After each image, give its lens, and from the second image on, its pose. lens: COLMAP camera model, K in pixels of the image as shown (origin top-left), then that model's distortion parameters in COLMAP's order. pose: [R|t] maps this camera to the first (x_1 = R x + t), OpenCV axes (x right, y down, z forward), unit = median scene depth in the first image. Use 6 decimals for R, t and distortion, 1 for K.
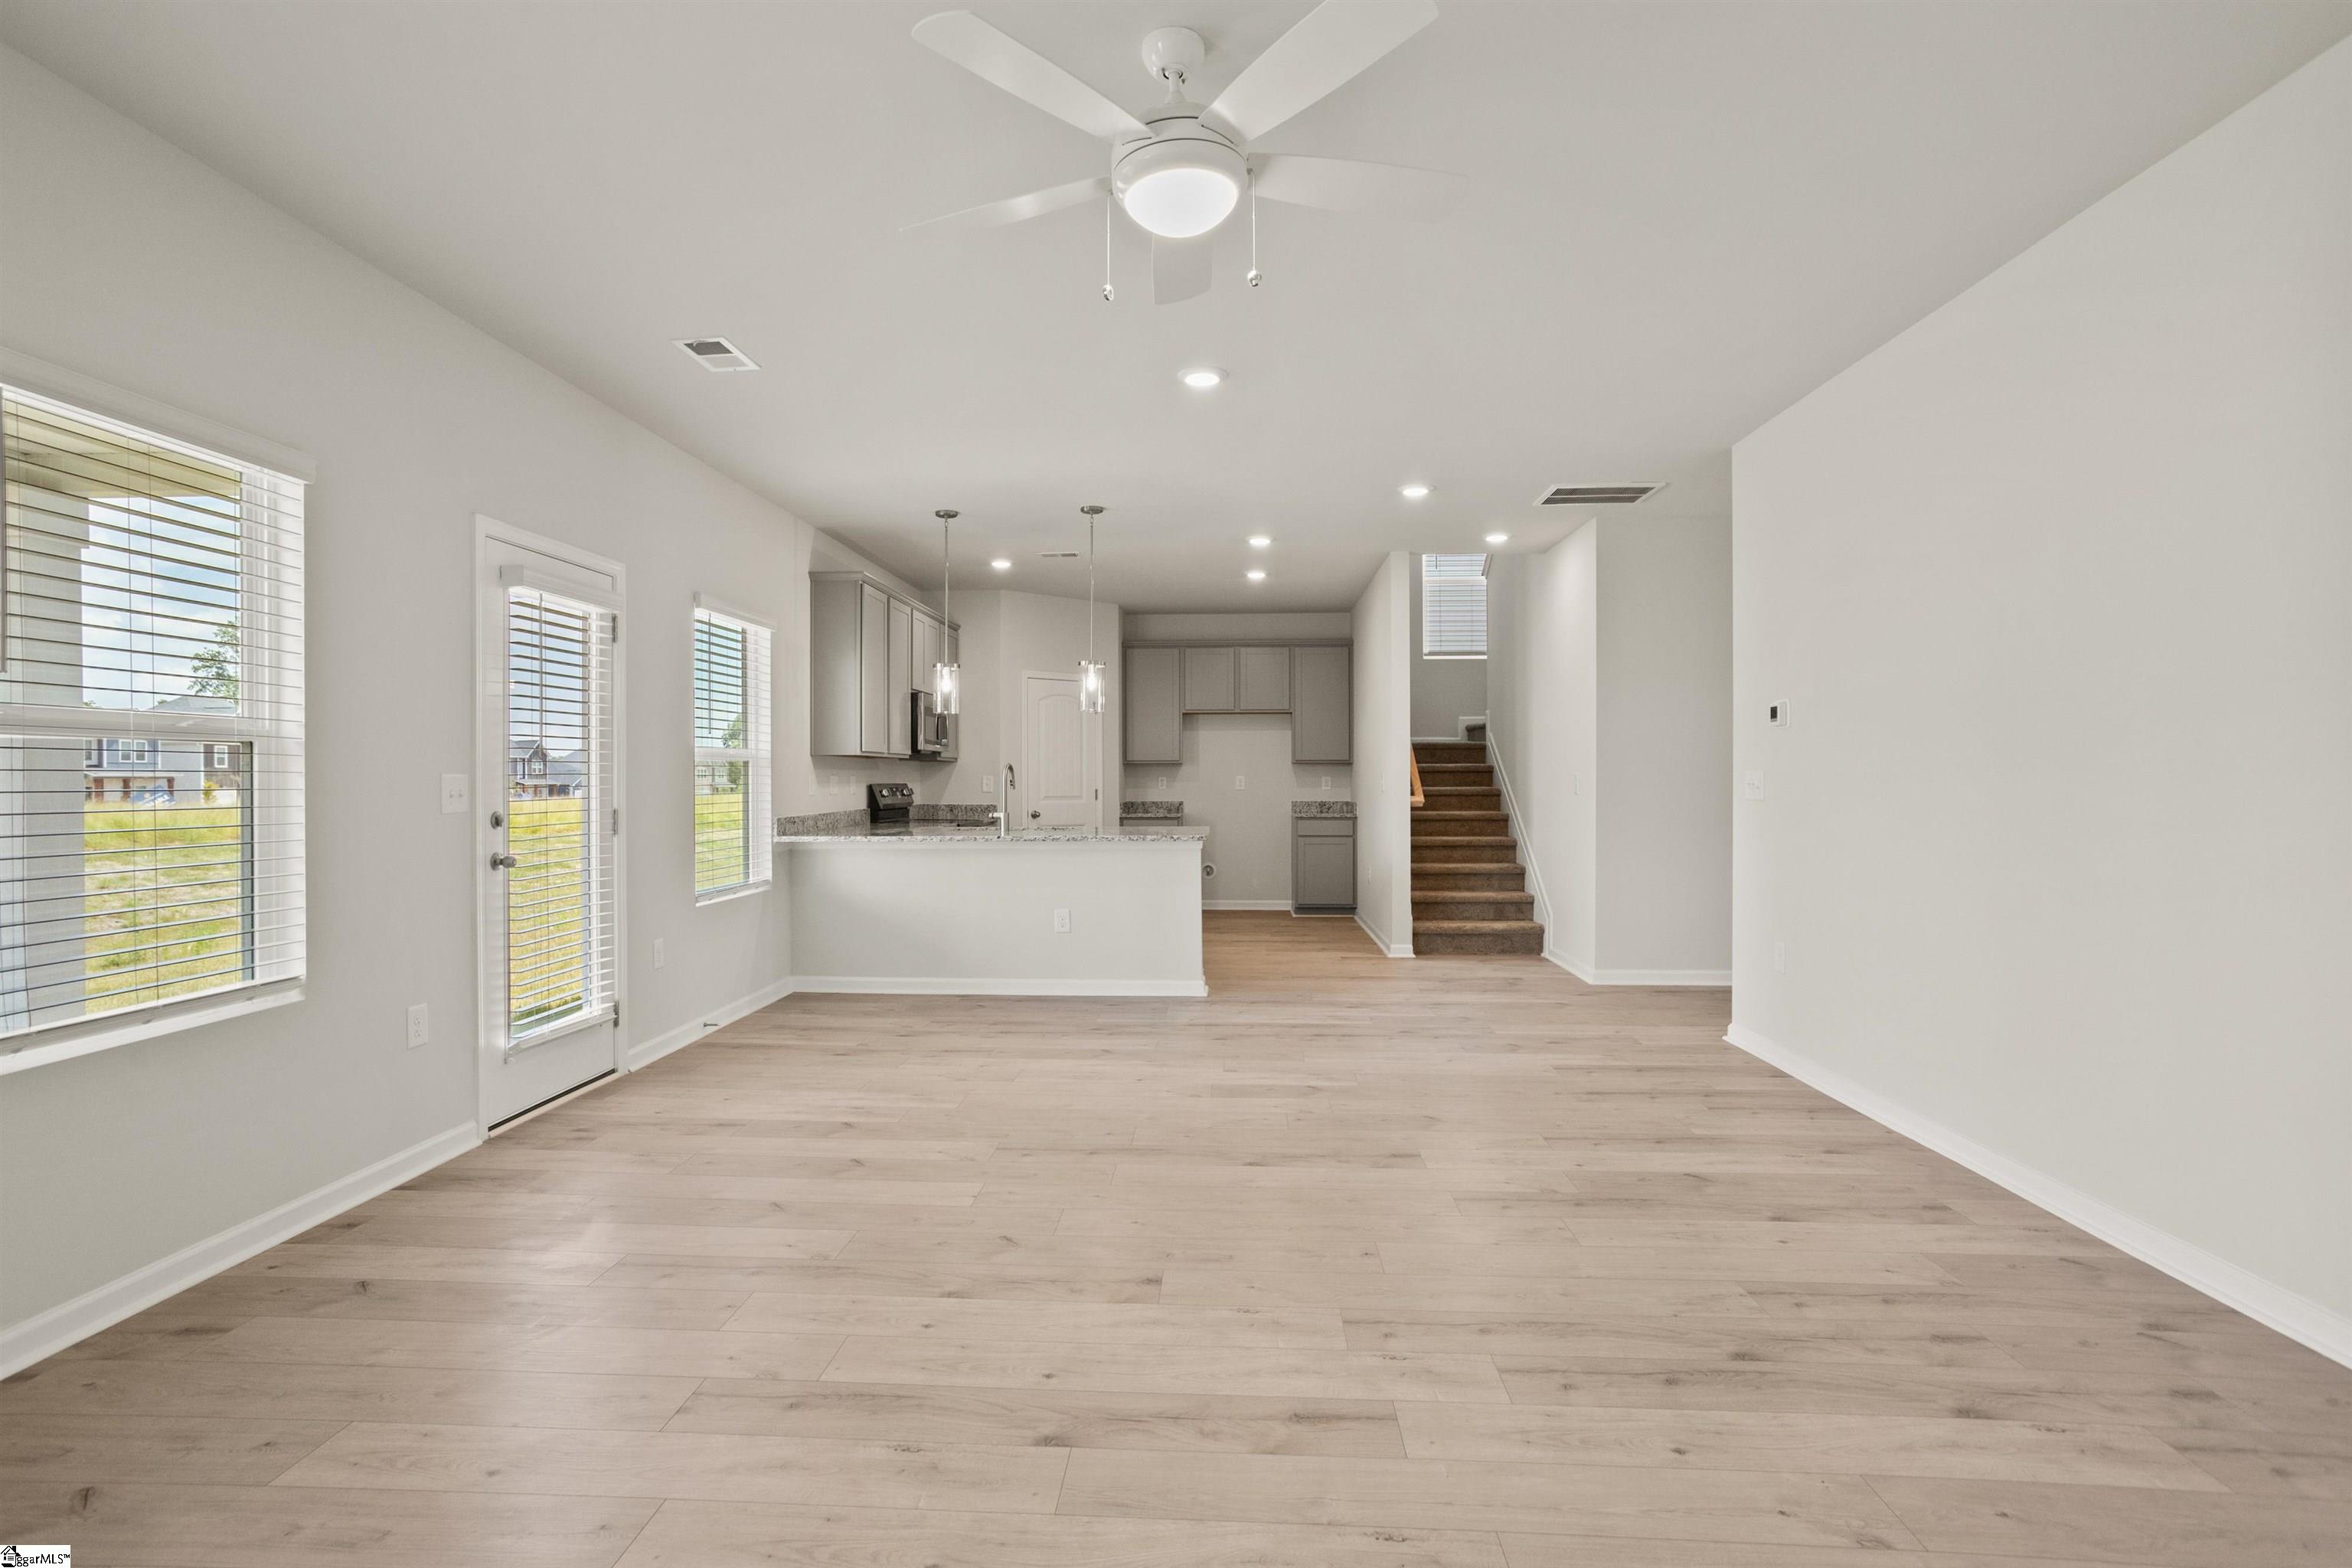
lens RADIAL K [[1130.7, 0, 1152.3], [0, 1130.7, 779.5], [0, 0, 1]] dist [-0.024989, 0.019295]
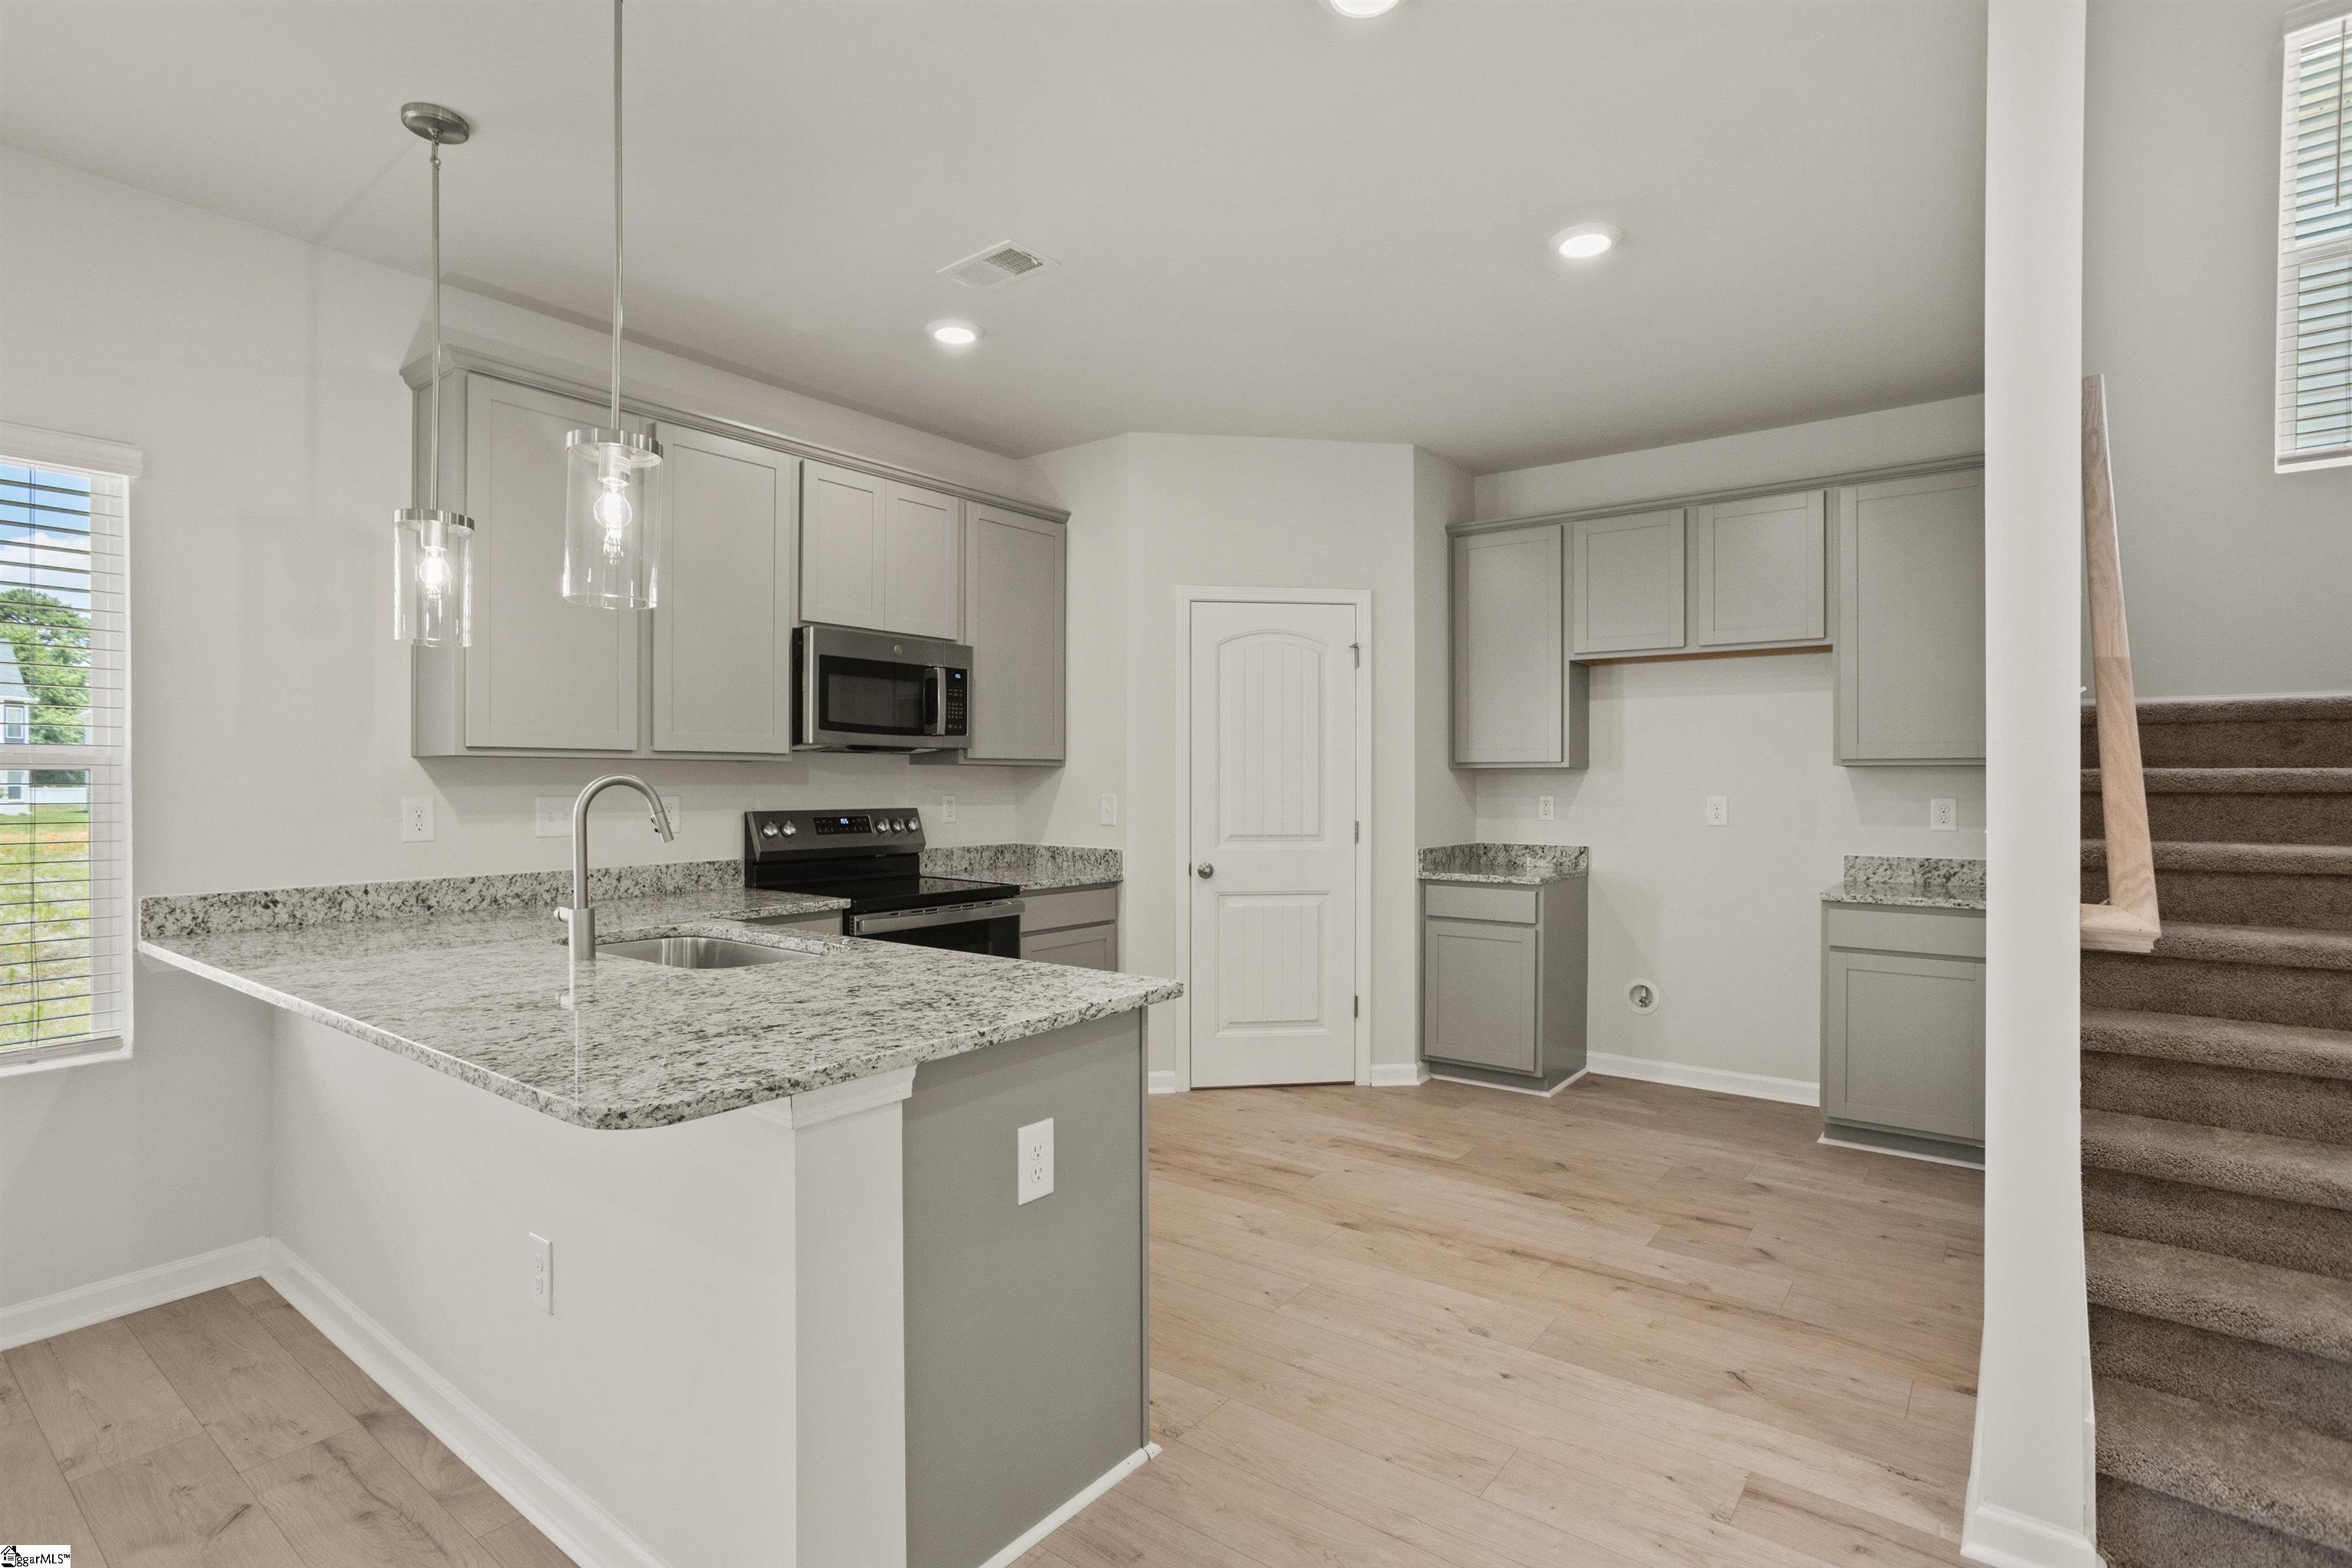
lens RADIAL K [[1130.7, 0, 1156.4], [0, 1130.7, 783.5], [0, 0, 1]] dist [-0.024989, 0.019295]
pose [[0.829592, 0.003741, -0.558358, 0.360467], [-0.003777, 0.999992, 0.001090, -0.019166], [0.558357, 0.001205, 0.829600, 1.259038]]
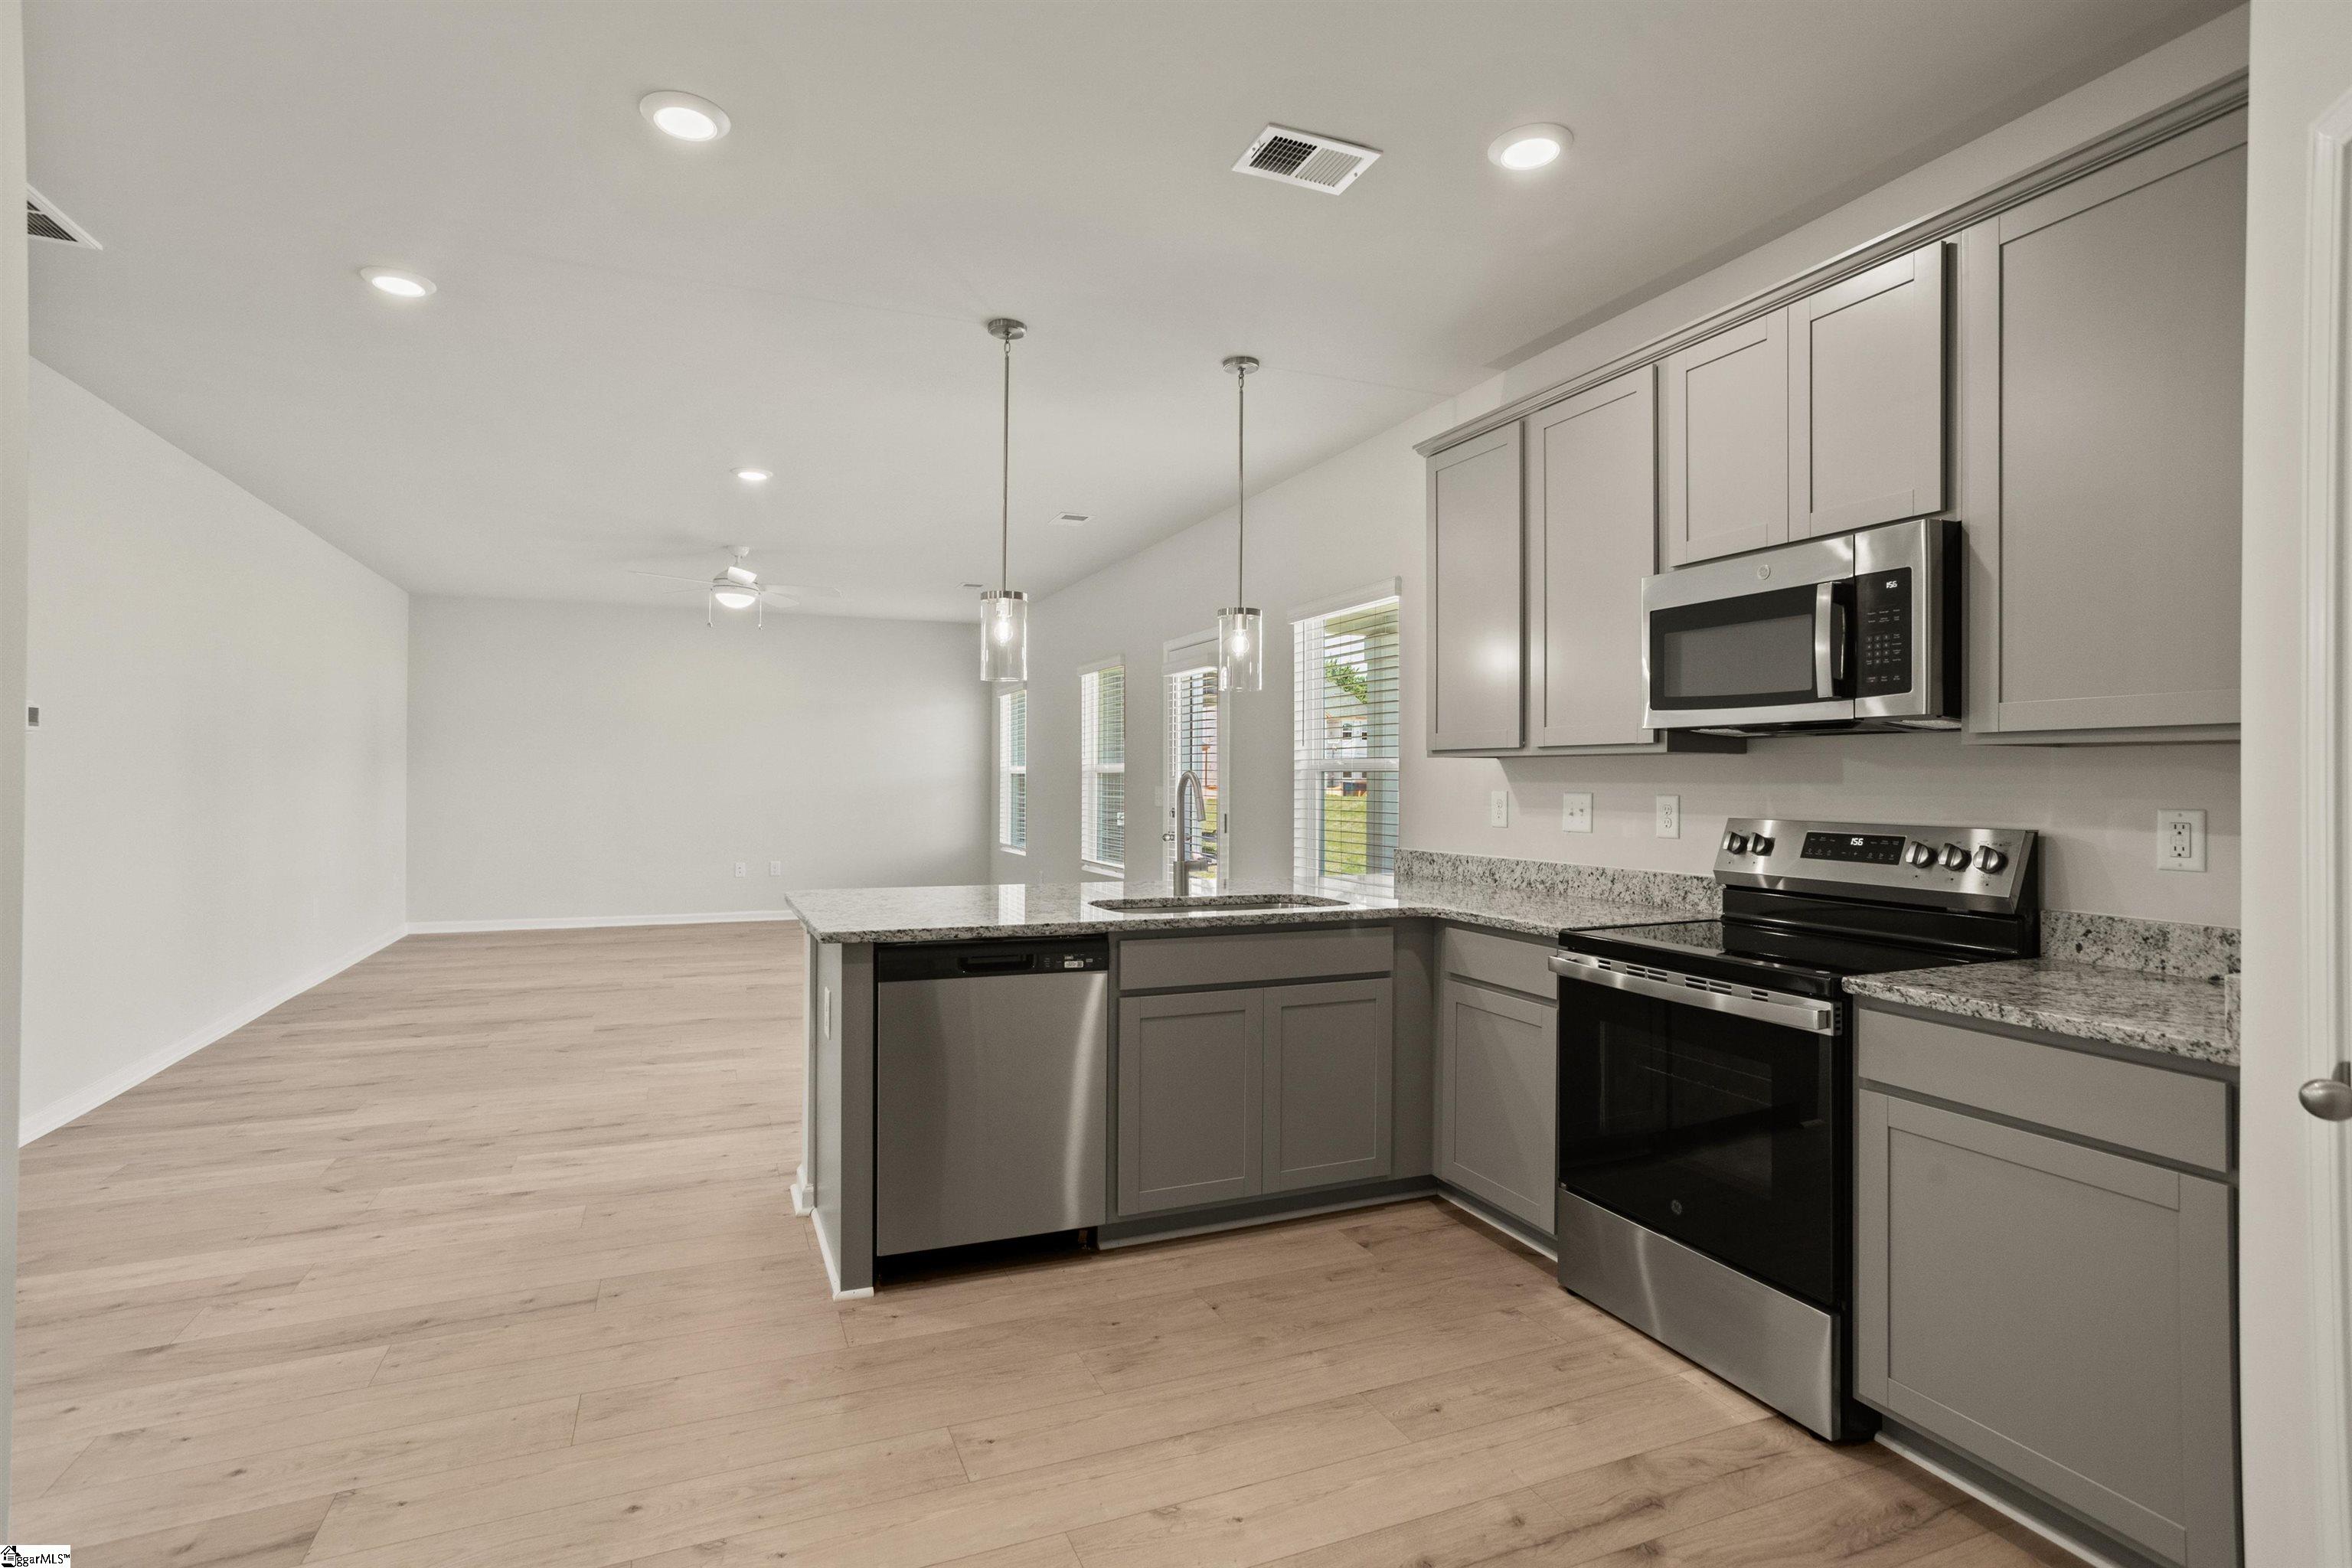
lens RADIAL K [[1130.7, 0, 1166.3], [0, 1130.7, 769.7], [0, 0, 1]] dist [-0.024989, 0.019295]
pose [[-0.889975, -0.003515, -0.455995, 0.206865], [-0.001298, 0.999986, -0.005176, -0.020513], [0.456007, -0.004015, -0.889967, 2.342997]]
